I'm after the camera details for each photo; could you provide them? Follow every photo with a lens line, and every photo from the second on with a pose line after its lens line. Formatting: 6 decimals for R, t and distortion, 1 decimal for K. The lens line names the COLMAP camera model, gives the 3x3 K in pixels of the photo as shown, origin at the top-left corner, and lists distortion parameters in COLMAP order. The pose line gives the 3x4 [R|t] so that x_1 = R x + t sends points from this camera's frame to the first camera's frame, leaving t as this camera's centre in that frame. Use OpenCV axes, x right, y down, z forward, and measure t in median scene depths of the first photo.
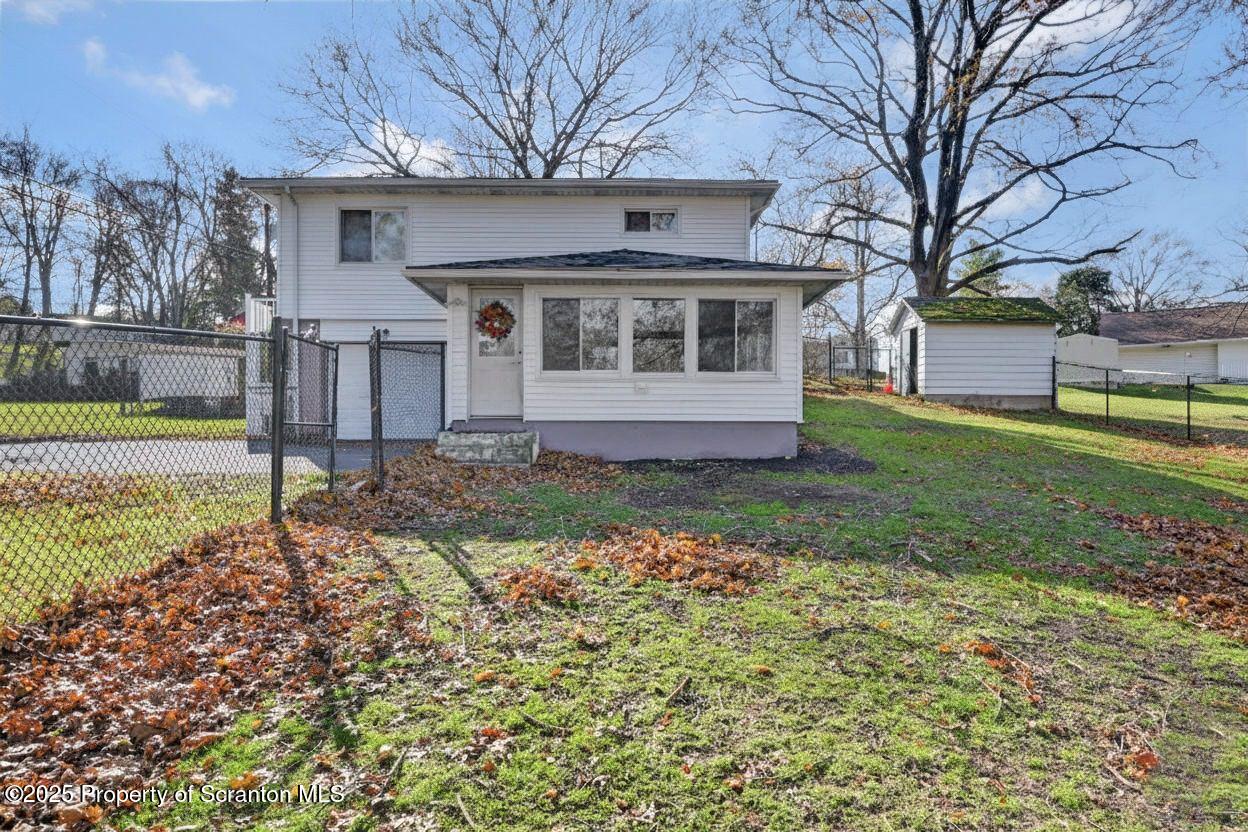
lens RADIAL K [[769.3, 0, 624.0], [0, 769.3, 416.0], [0, 0, 1]] dist [-0.000737, -0.000069]
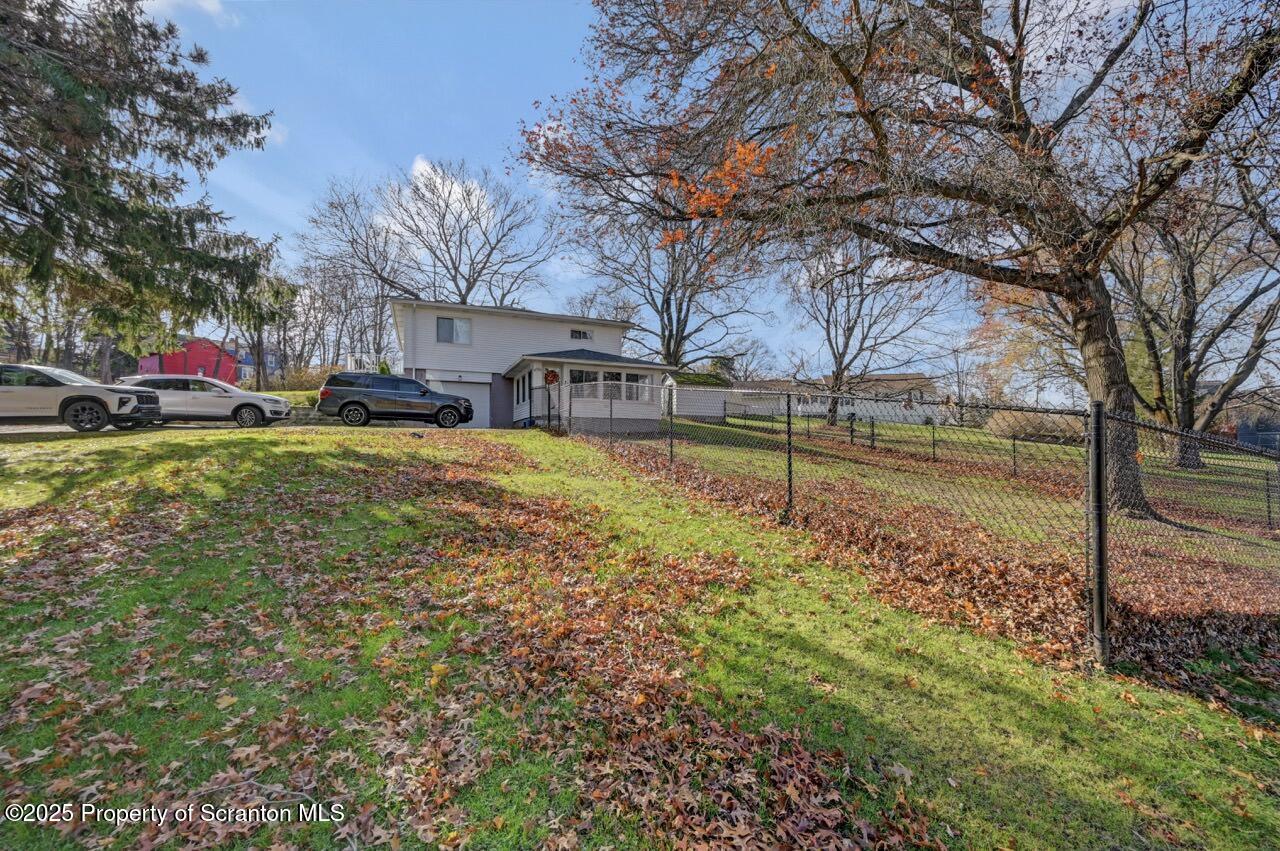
lens RADIAL K [[512.8, 0, 640.0], [0, 512.8, 425.5], [0, 0, 1]] dist [-0.009255, 0.000087]
pose [[0.922258, 0.013610, 0.386336, -0.263676], [-0.005987, 0.999763, -0.020927, 0.030321], [-0.386529, 0.016987, 0.922121, -0.309838]]
